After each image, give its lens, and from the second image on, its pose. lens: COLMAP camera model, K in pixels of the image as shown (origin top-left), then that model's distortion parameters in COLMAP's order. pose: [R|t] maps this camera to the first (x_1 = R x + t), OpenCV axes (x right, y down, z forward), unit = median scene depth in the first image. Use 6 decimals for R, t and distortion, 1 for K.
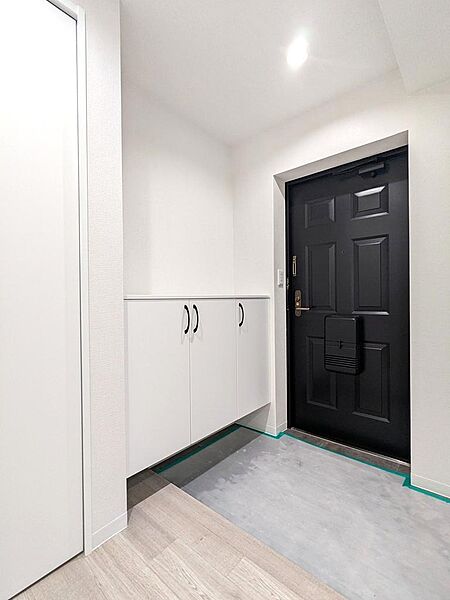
lens RADIAL K [[284.5, 0, 224.4], [0, 284.5, 300.4], [0, 0, 1]] dist [-0.006453, 0.005614]
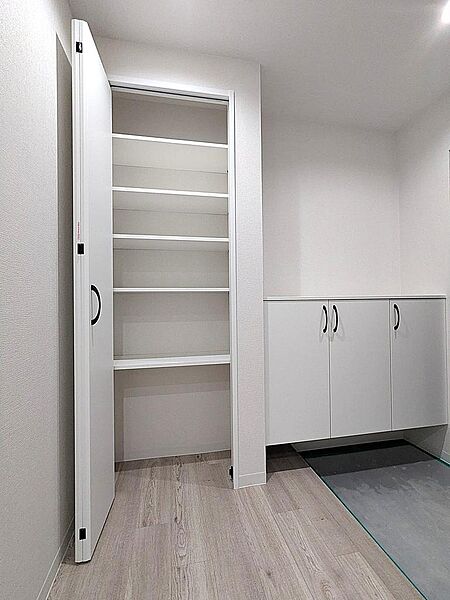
lens RADIAL K [[284.5, 0, 224.8], [0, 284.5, 299.7], [0, 0, 1]] dist [-0.006453, 0.005614]
pose [[0.793191, -0.001536, -0.608970, 0.215605], [-0.000131, 0.999996, -0.002693, -0.003846], [0.608972, 0.002215, 0.793188, -0.076255]]
